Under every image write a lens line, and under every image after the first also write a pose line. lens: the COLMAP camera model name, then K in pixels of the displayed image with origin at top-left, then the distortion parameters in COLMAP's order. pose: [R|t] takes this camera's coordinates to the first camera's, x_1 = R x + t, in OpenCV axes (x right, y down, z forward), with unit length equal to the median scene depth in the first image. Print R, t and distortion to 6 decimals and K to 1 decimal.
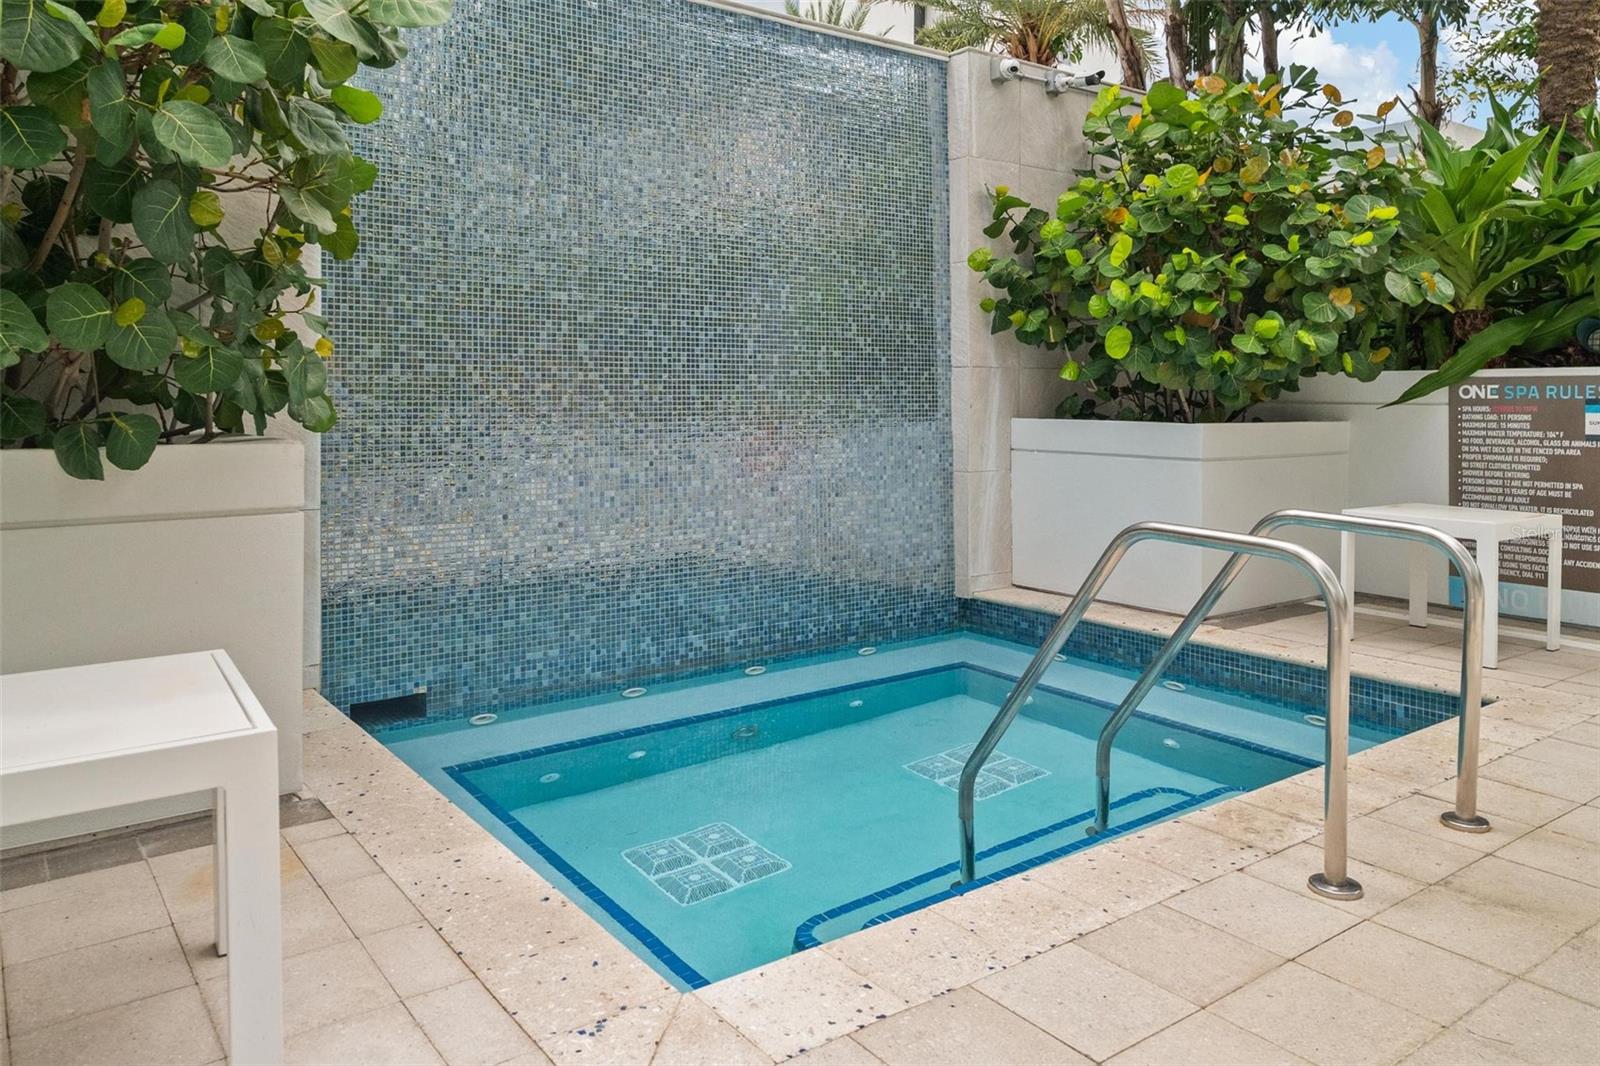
lens RADIAL K [[1139.0, 0, 799.2], [0, 1139.0, 402.9], [0, 0, 1]] dist [-0.000733, -0.005447]
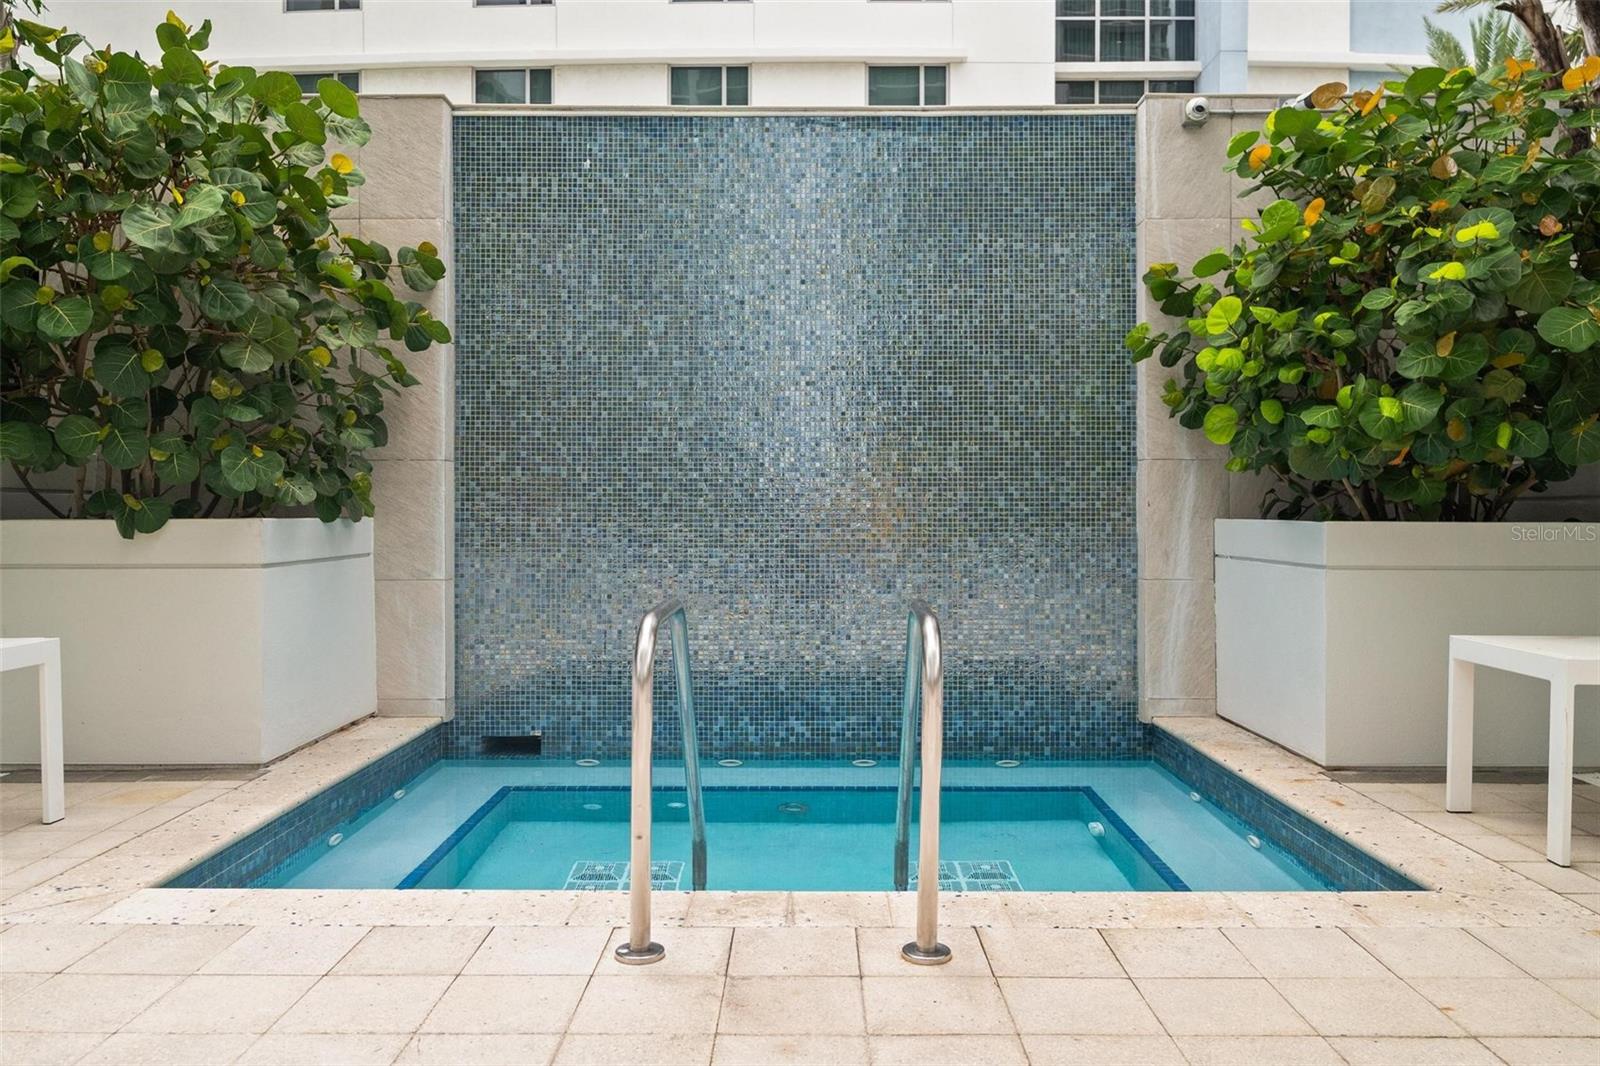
lens RADIAL K [[1217.1, 0, 802.2], [0, 1217.1, 533.5], [0, 0, 1]] dist [0.000994, -0.007291]
pose [[0.802318, 0.009775, -0.596816, 0.620343], [-0.003958, 0.999931, 0.011057, 0.019986], [0.596883, -0.006509, 0.802302, 0.110976]]
